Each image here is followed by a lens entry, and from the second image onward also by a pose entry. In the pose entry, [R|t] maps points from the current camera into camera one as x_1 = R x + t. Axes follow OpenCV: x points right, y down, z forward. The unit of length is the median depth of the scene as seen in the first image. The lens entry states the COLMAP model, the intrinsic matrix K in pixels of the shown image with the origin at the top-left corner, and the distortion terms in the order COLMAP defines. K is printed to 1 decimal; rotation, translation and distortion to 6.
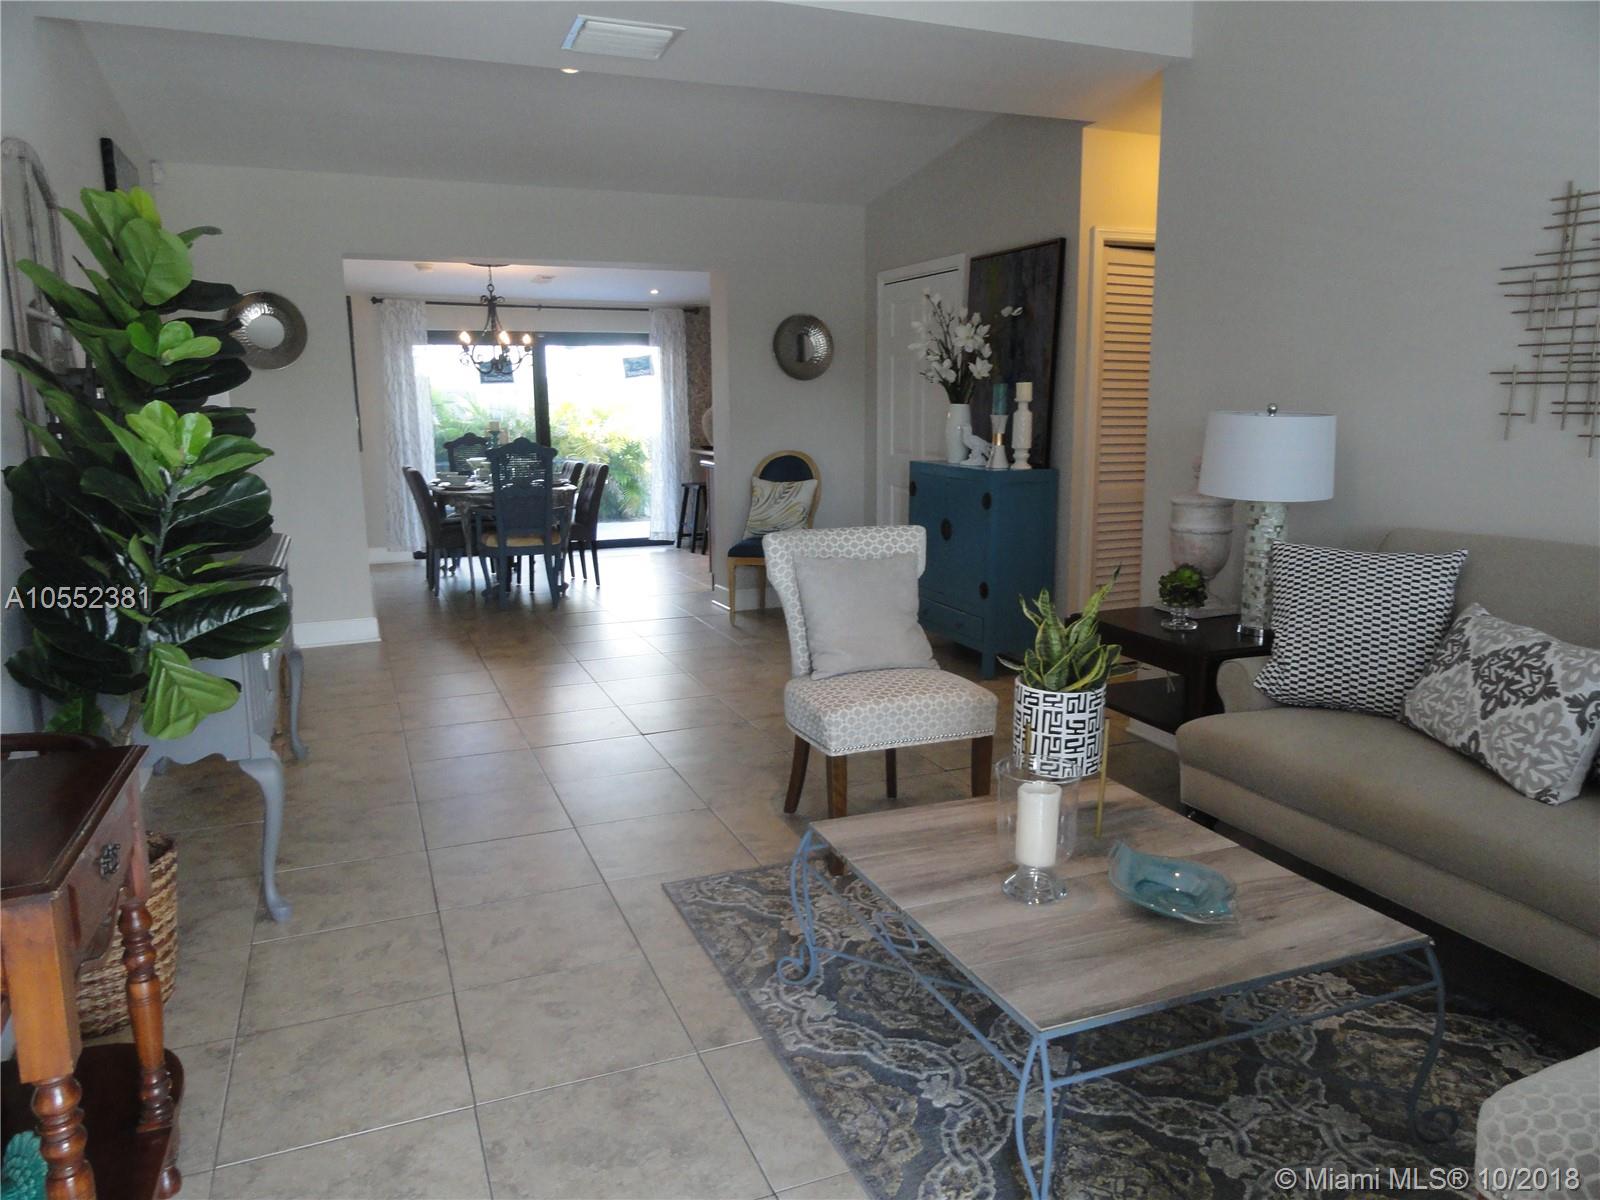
lens RADIAL K [[1123.7, 0, 798.9], [0, 1123.7, 590.8], [0, 0, 1]] dist [-0.000559, 0.010707]
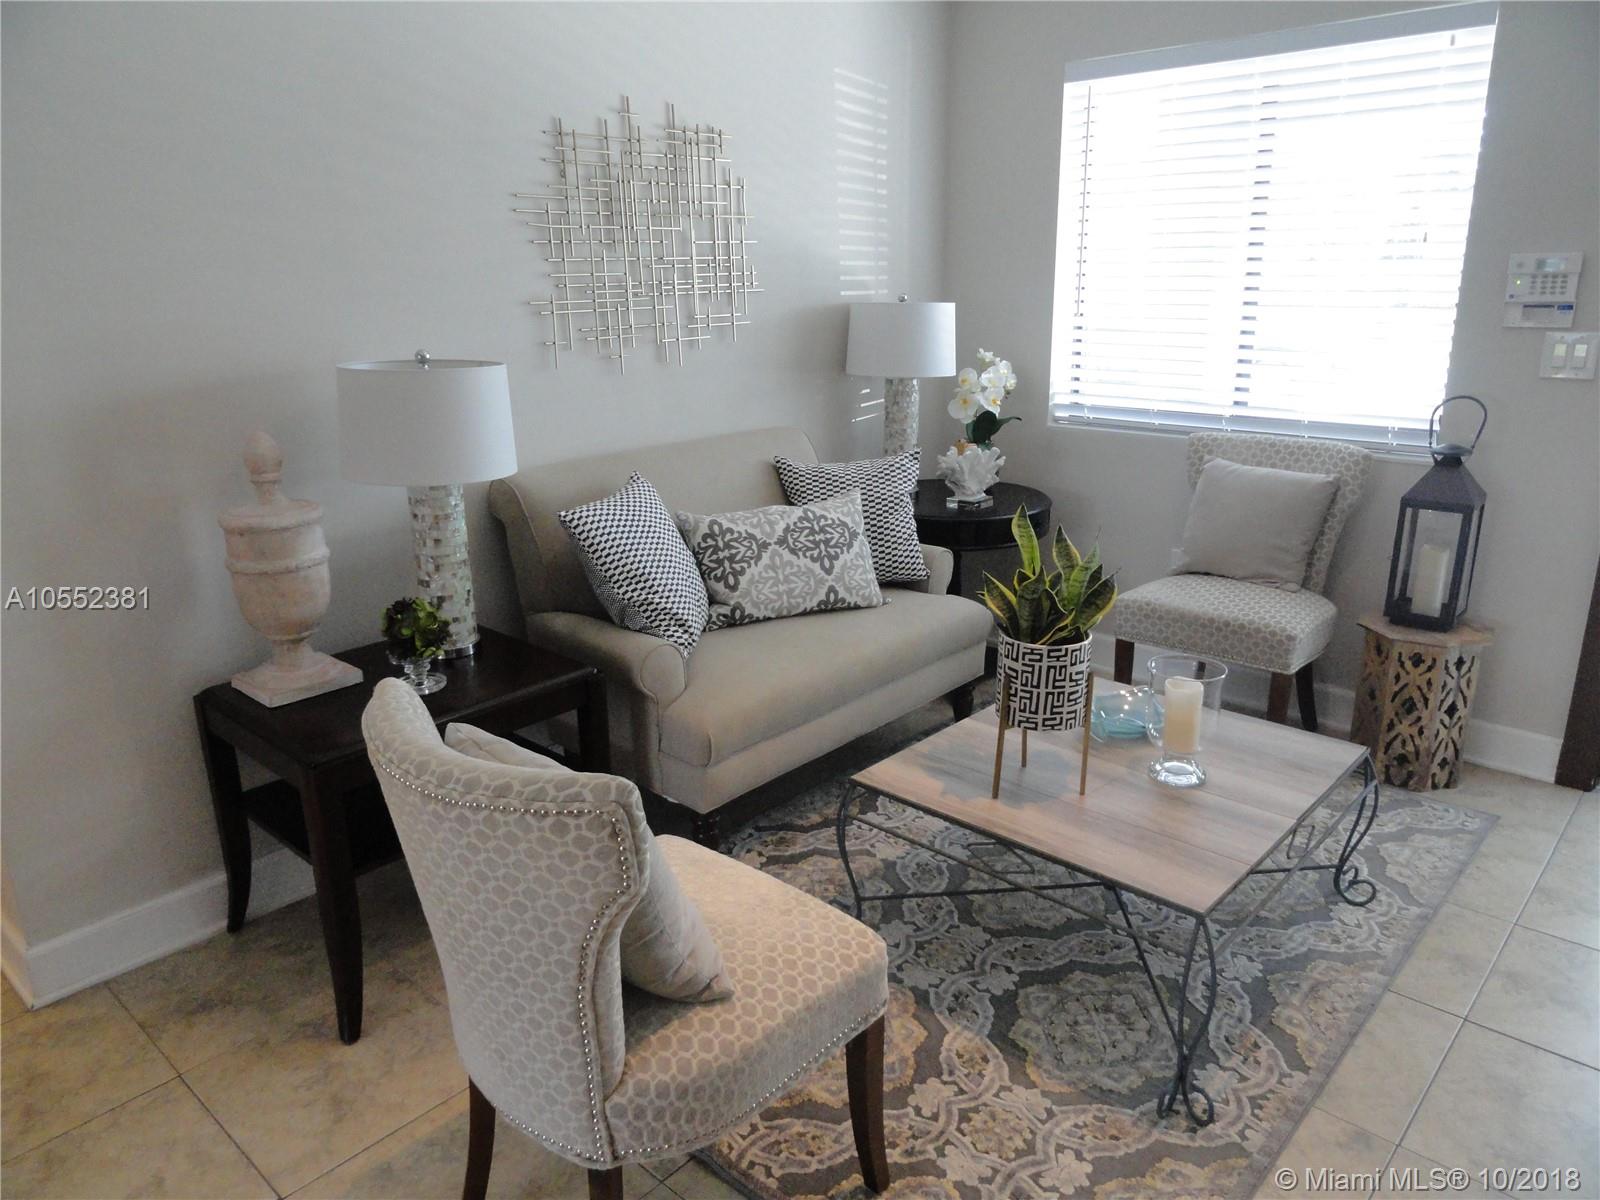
lens RADIAL K [[1121.3, 0, 800.0], [0, 1121.3, 600.0], [0, 0, 1]] dist [0.001373, 0.005027]
pose [[-0.431340, -0.247027, 0.867712, -0.419306], [0.179850, 0.918936, 0.351013, -0.266883], [-0.884082, 0.307464, -0.351946, 1.261844]]
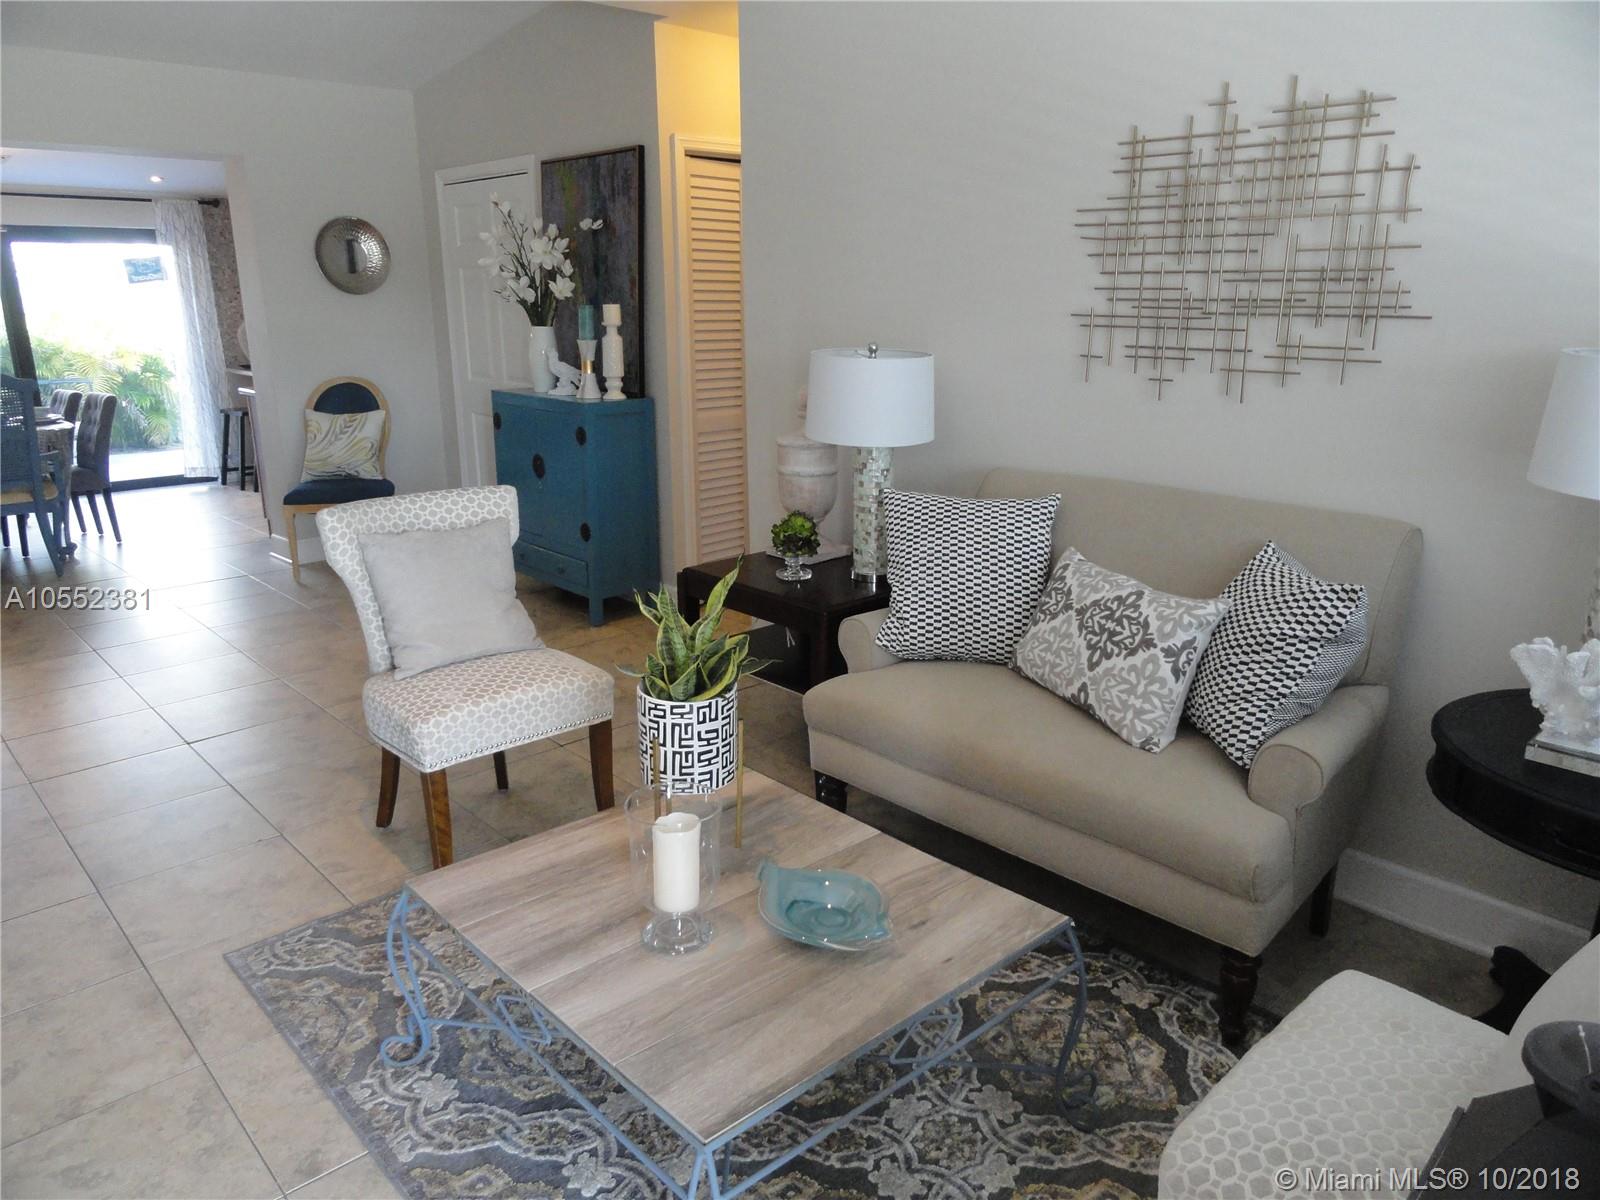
lens RADIAL K [[1123.7, 0, 798.9], [0, 1123.7, 590.8], [0, 0, 1]] dist [-0.000559, 0.010707]
pose [[0.935857, -0.090895, 0.340454, 0.016724], [0.059722, 0.993095, 0.100971, -0.065141], [-0.347281, -0.074162, 0.934824, 0.121669]]
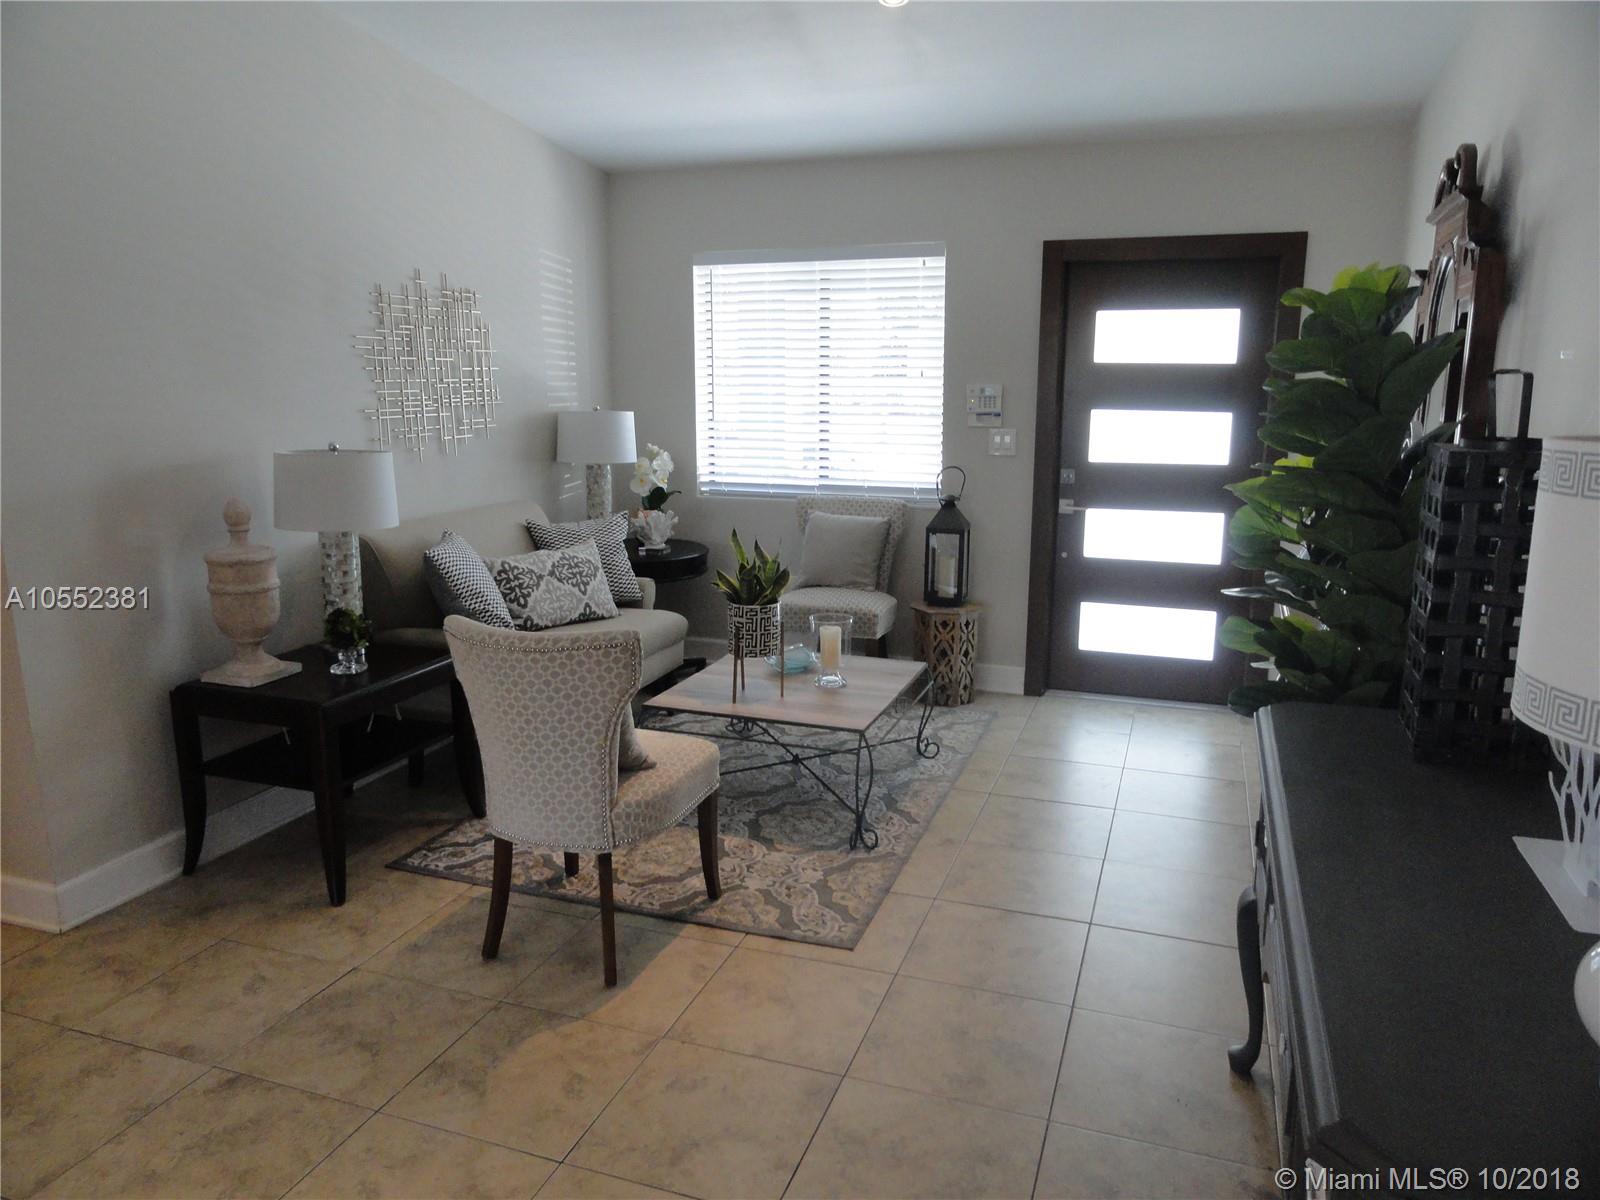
lens RADIAL K [[1122.3, 0, 795.6], [0, 1122.3, 598.2], [0, 0, 1]] dist [0.003946, 0.007366]
pose [[-0.743992, -0.126647, 0.656077, -0.737914], [0.124749, 0.938283, 0.322588, -0.370771], [-0.656440, 0.321848, -0.682276, 1.728964]]
